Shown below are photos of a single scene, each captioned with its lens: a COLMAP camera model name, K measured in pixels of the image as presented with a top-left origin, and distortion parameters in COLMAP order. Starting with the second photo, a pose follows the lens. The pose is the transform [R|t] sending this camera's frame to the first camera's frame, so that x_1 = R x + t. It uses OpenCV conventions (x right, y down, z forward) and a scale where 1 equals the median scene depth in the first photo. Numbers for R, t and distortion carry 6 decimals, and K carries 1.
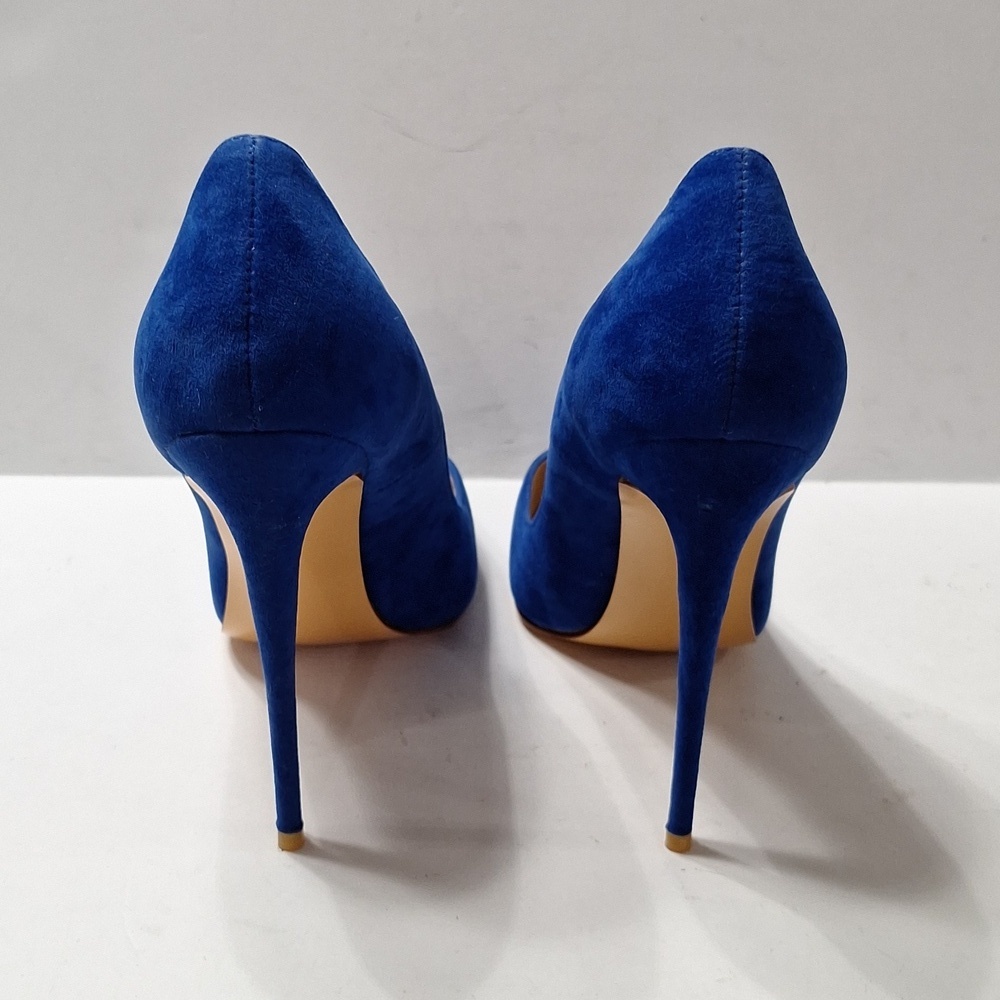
lens RADIAL K [[1538.8, 0, 492.3], [0, 1538.8, 497.6], [0, 0, 1]] dist [0.091548, 0.000000]
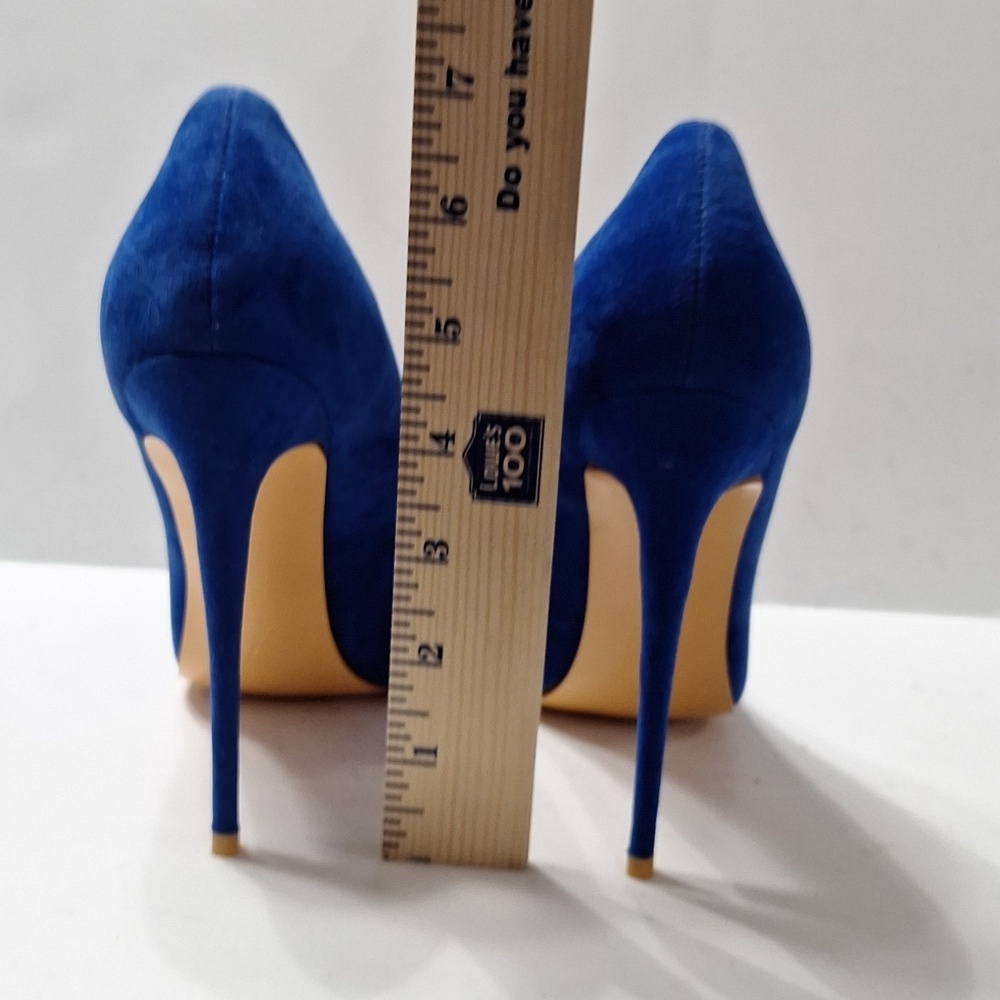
lens RADIAL K [[1538.8, 0, 506.6], [0, 1538.8, 499.2], [0, 0, 1]] dist [0.091548, 0.000000]
pose [[0.999173, 0.039180, -0.010870, 0.050457], [-0.040606, 0.975333, -0.216971, 0.255916], [0.002100, 0.217233, 0.976117, 0.046162]]
